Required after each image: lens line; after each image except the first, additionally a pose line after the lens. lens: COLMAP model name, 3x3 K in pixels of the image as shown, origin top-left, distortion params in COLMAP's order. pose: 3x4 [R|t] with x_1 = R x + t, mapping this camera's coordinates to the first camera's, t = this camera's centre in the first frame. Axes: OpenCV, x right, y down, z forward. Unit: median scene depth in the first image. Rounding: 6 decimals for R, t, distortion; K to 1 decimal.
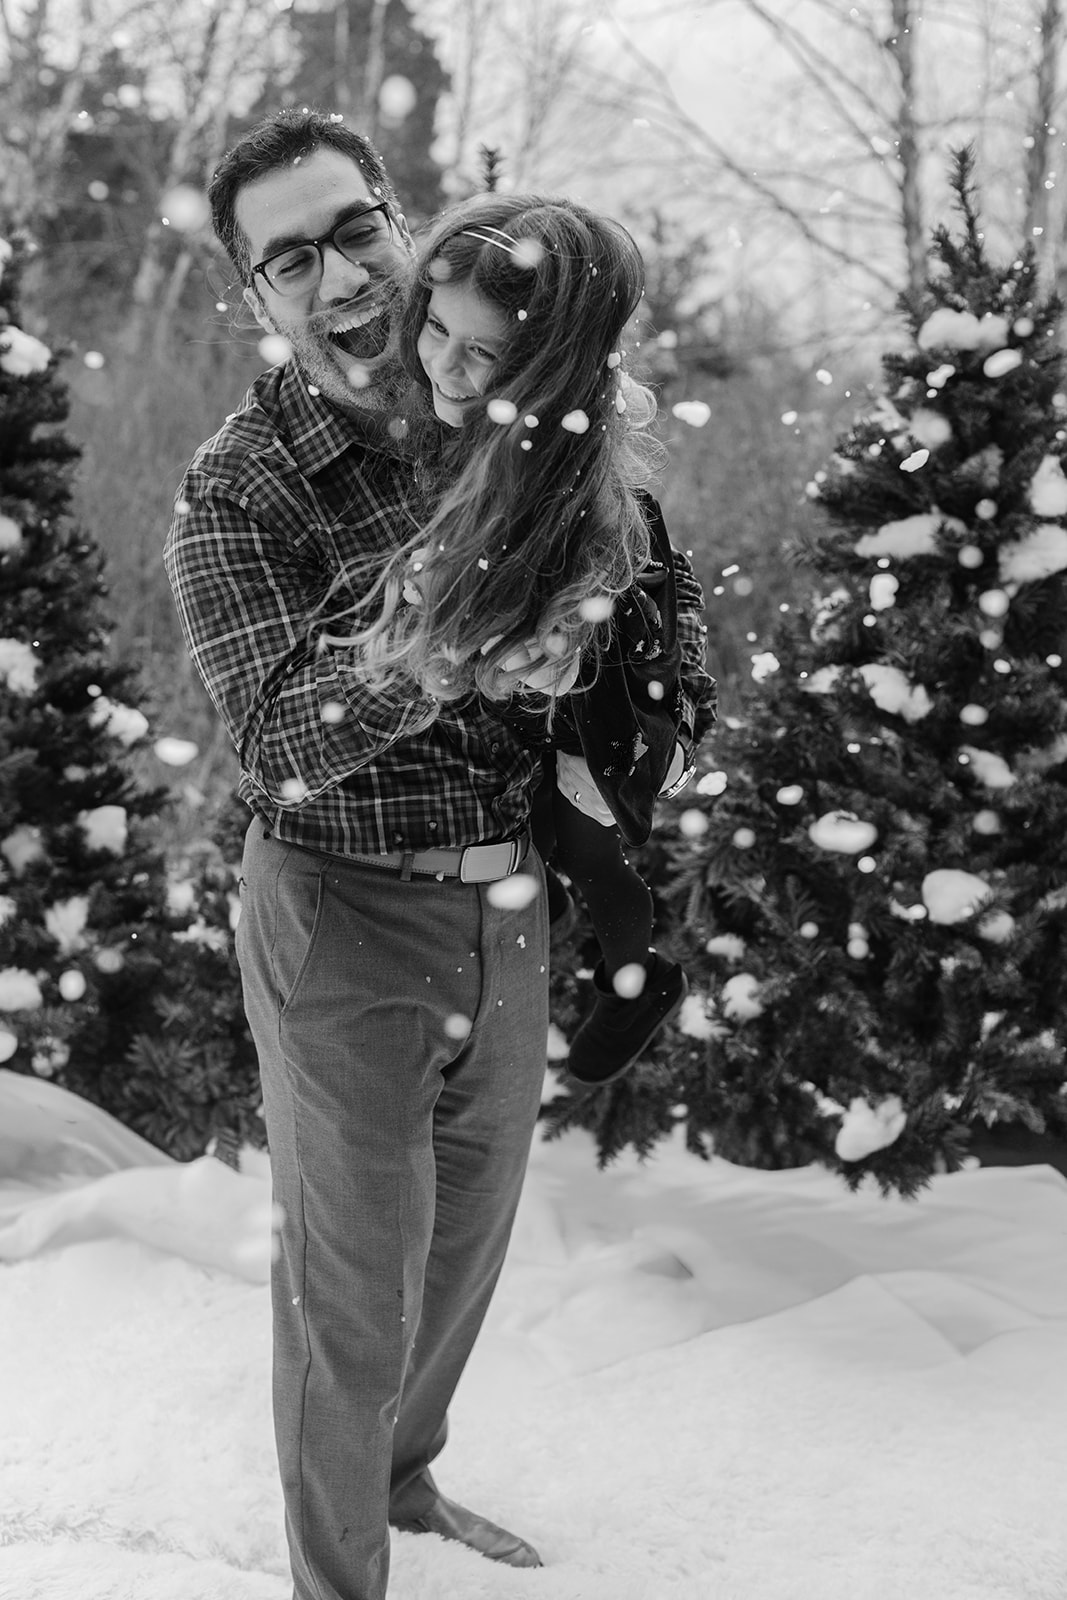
lens RADIAL K [[2292.8, 0, 527.5], [0, 2292.8, 798.8], [0, 0, 1]] dist [0.031419, 0.000000]
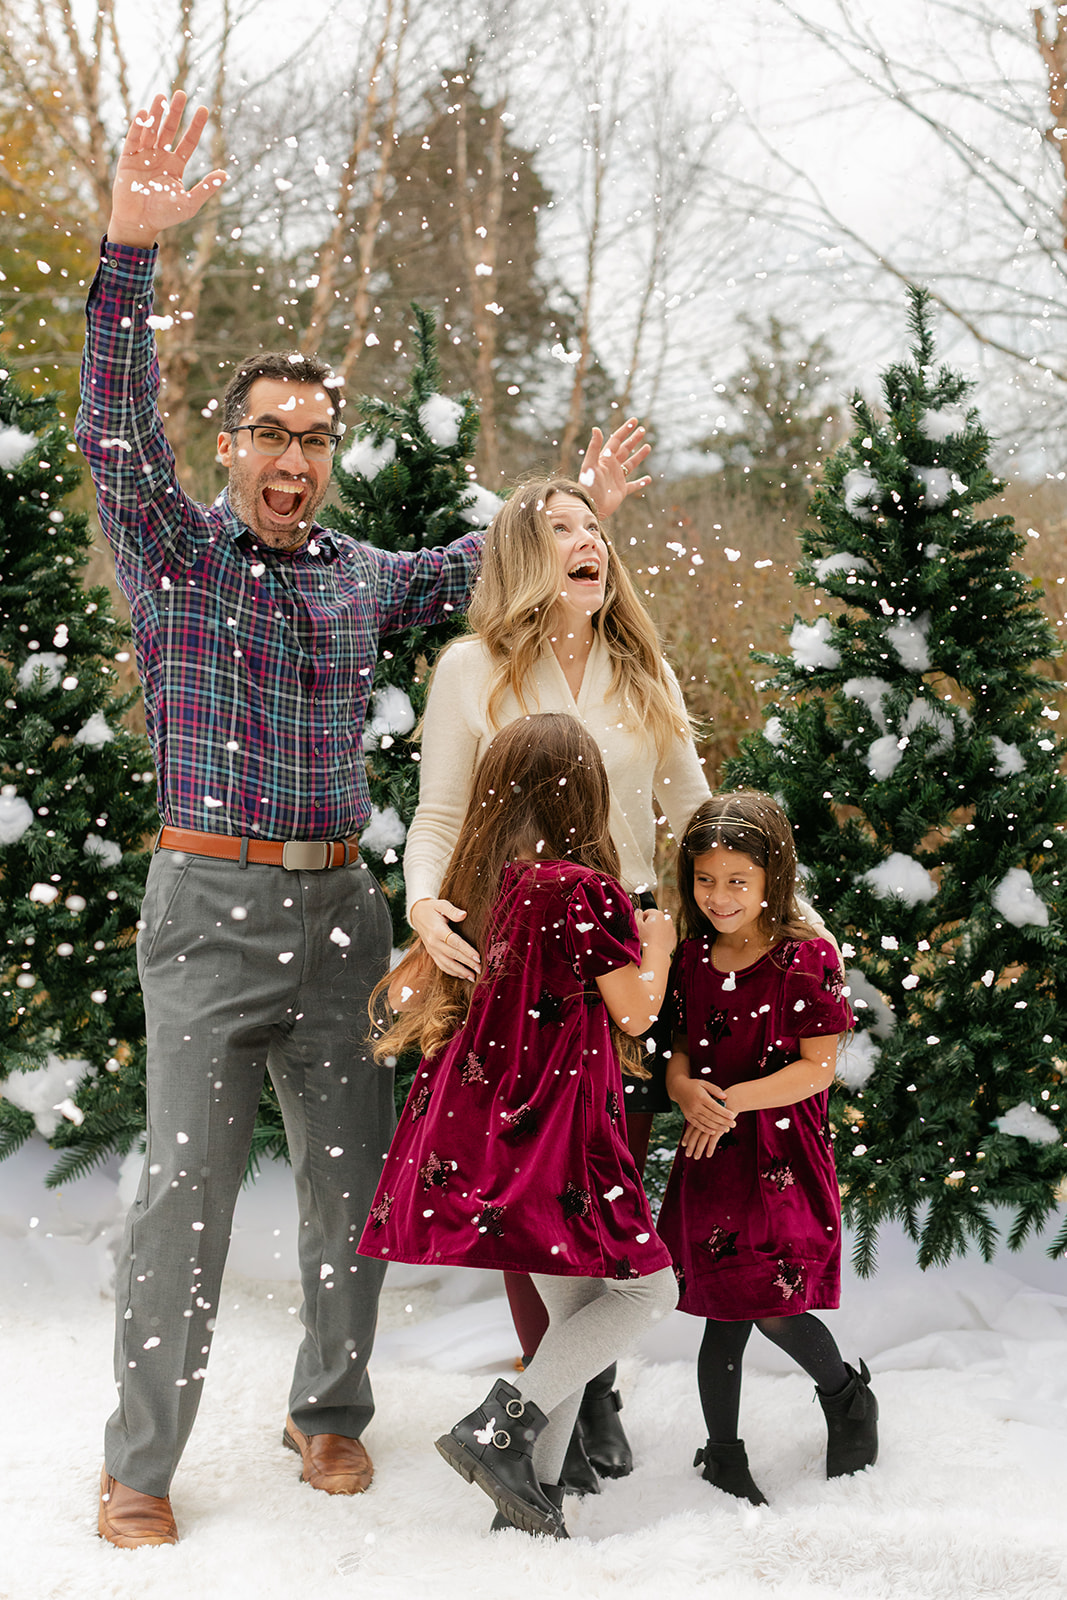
lens RADIAL K [[2435.7, 0, 522.8], [0, 2435.7, 823.8], [0, 0, 1]] dist [0.027990, 0.000000]
pose [[0.997607, -0.051766, -0.045838, -0.156252], [0.049451, 0.997511, -0.050261, 0.011273], [0.048326, 0.047874, 0.997684, -0.122175]]
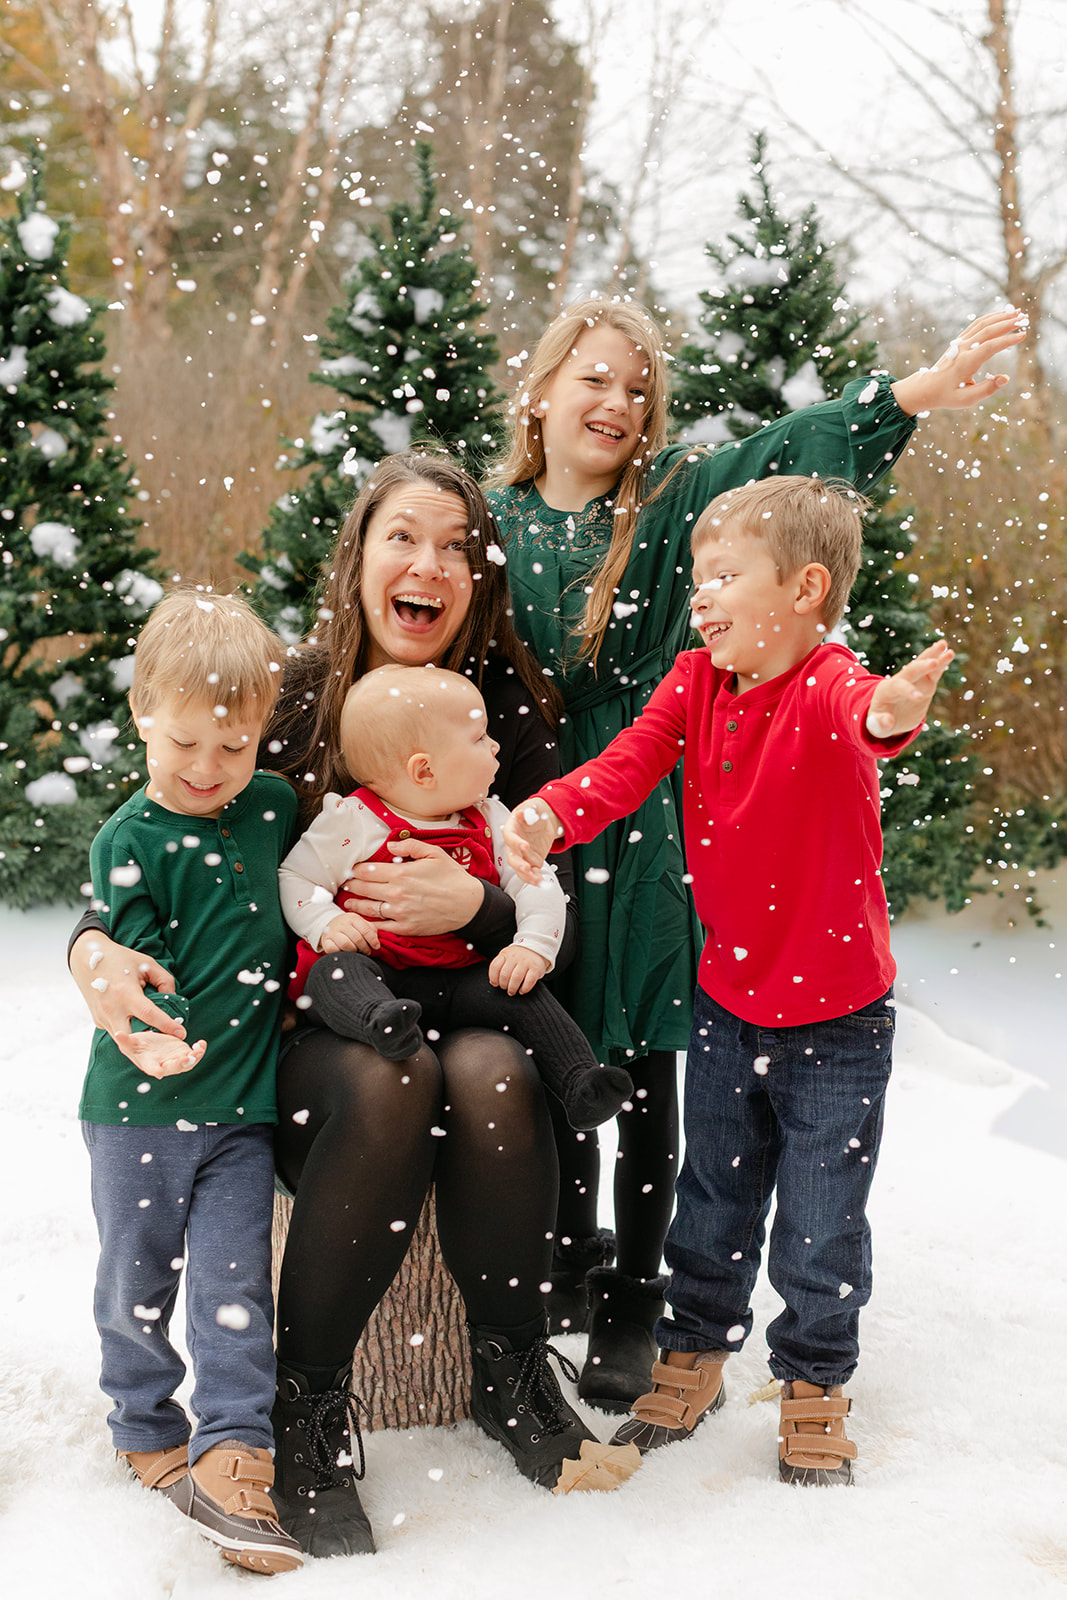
lens RADIAL K [[2386.9, 0, 521.4], [0, 2386.9, 814.3], [0, 0, 1]] dist [0.026336, 0.000000]
pose [[0.997409, -0.002984, -0.071883, 0.132461], [0.002448, 0.999969, -0.007547, 0.103116], [0.071903, 0.007352, 0.997385, -0.328788]]
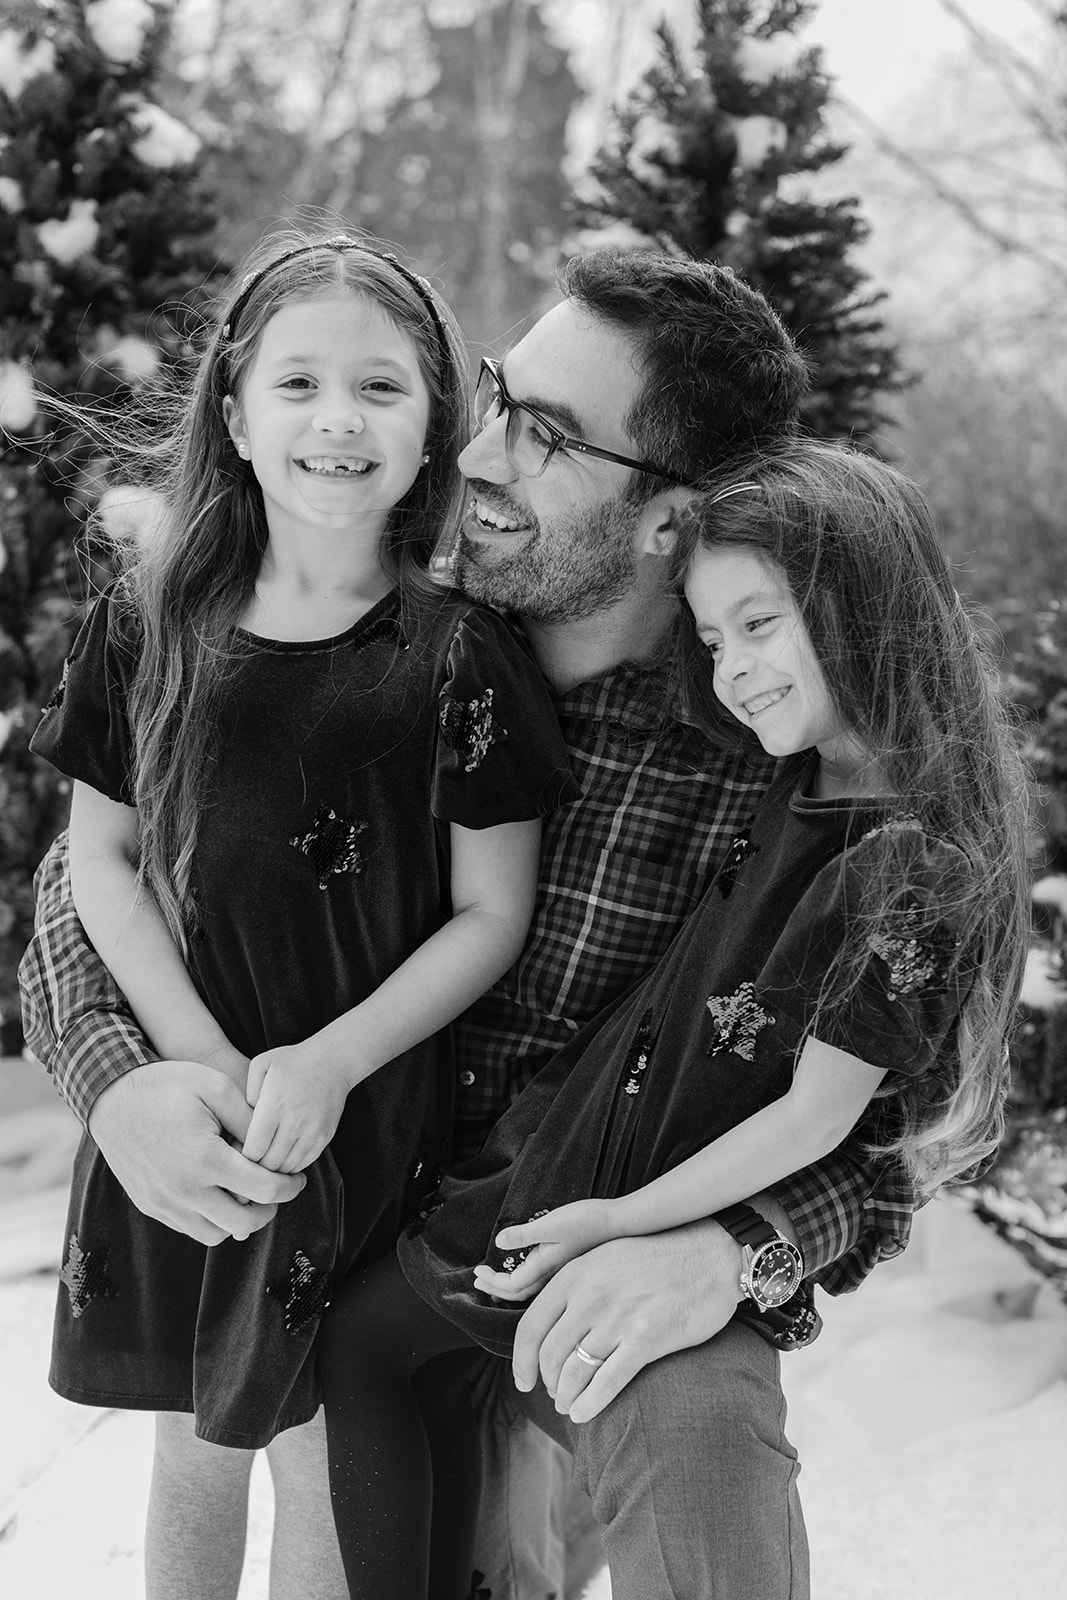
lens RADIAL K [[2292.8, 0, 503.2], [0, 2292.8, 799.7], [0, 0, 1]] dist [0.031419, 0.000000]
pose [[0.998032, 0.019255, -0.059675, -0.048291], [-0.019979, 0.999734, -0.011562, 0.043295], [0.059436, 0.012731, 0.998151, 0.205786]]
